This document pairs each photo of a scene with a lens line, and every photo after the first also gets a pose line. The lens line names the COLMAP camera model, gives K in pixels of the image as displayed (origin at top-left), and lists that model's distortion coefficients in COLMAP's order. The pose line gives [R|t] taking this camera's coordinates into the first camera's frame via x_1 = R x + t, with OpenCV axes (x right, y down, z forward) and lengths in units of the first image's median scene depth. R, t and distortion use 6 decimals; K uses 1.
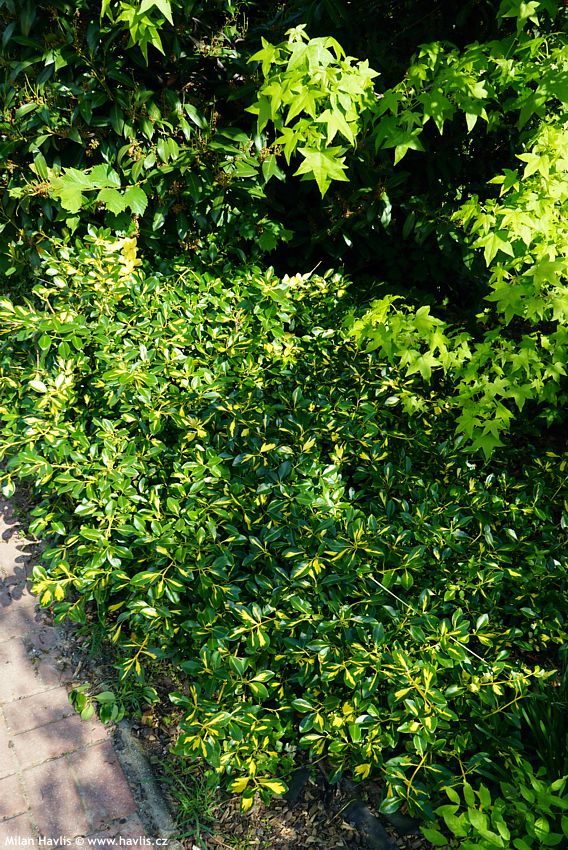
lens RADIAL K [[691.3, 0, 284.0], [0, 691.3, 425.0], [0, 0, 1]] dist [-0.043042, 0.006100]
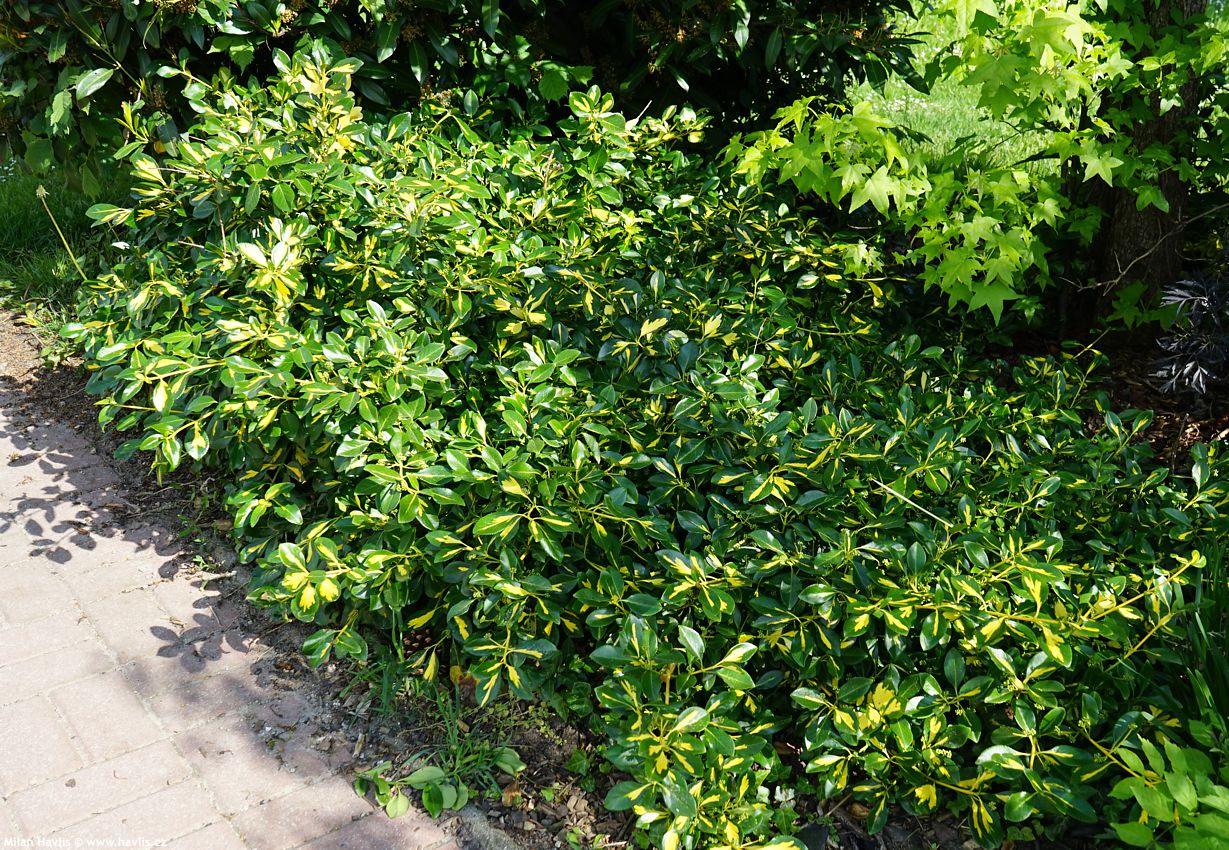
lens RADIAL K [[1107.6, 0, 614.5], [0, 1107.6, 425.0], [0, 0, 1]] dist [-0.044641, -0.001832]
pose [[0.984581, -0.085483, 0.152618, -0.195862], [0.104071, 0.987512, -0.118277, 0.211327], [-0.140602, 0.132336, 0.981182, 0.066320]]
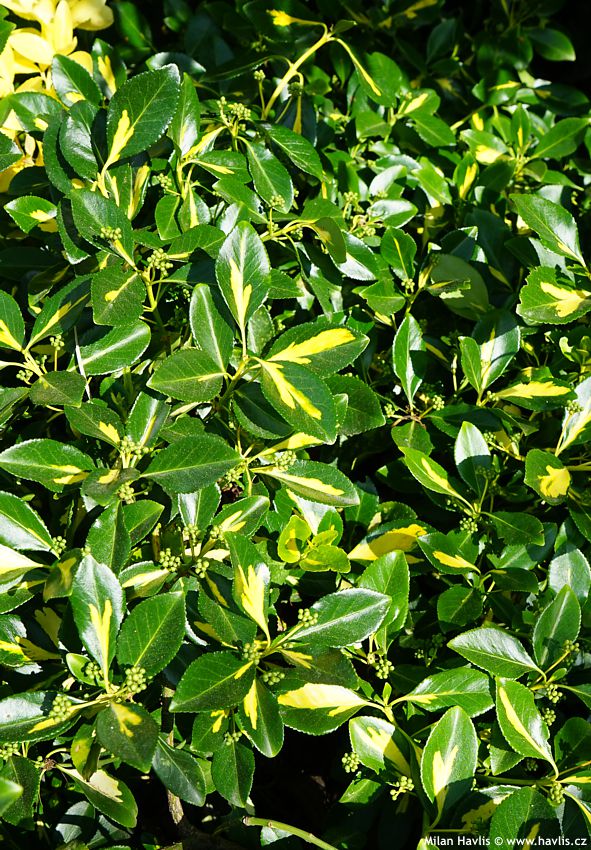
lens RADIAL K [[766.0, 0, 295.5], [0, 766.0, 425.0], [0, 0, 1]] dist [-0.044641, -0.001832]
pose [[0.998314, -0.003775, -0.057929, -0.159220], [0.014459, 0.982605, 0.185145, -0.177016], [0.056222, -0.185670, 0.981002, 0.879328]]
